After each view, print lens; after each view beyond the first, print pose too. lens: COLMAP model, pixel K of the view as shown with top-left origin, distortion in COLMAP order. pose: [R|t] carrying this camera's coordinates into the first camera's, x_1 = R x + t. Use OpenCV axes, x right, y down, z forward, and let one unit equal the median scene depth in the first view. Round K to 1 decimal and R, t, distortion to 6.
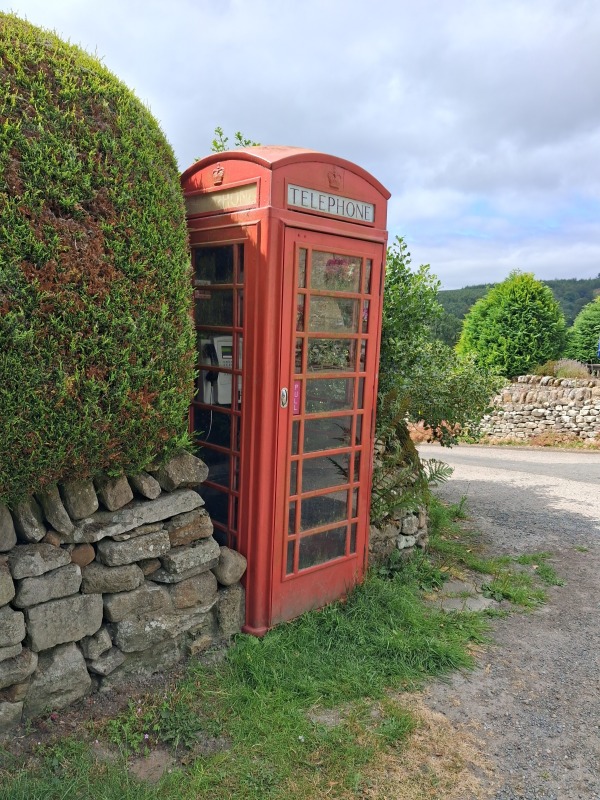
lens RADIAL K [[632.2, 0, 299.9], [0, 632.2, 421.9], [0, 0, 1]] dist [-0.004155, -0.000894]
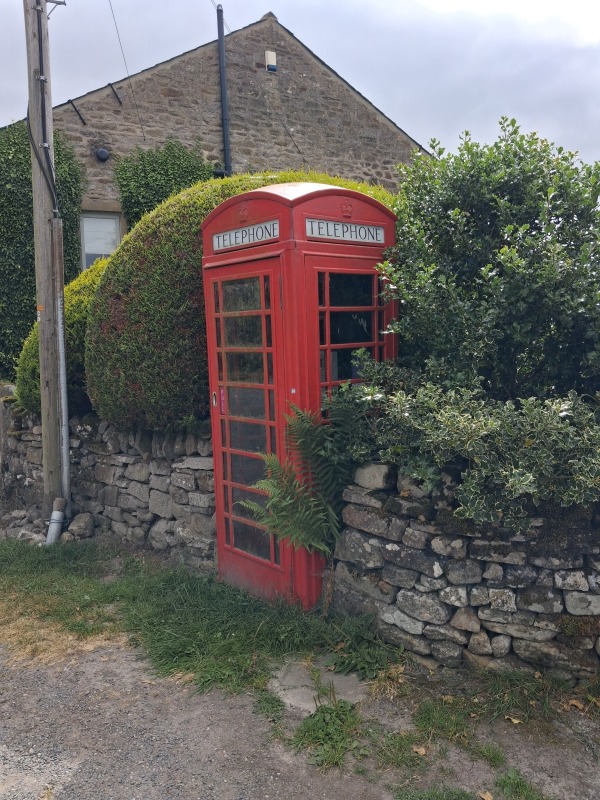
lens RADIAL K [[630.0, 0, 300.0], [0, 630.0, 400.0], [0, 0, 1]] dist [-0.000356, -0.001271]
pose [[-0.028936, 0.069250, -0.997180, 1.250848], [-0.118604, 0.990312, 0.072214, -0.149921], [0.992520, 0.120359, -0.020443, 1.202684]]
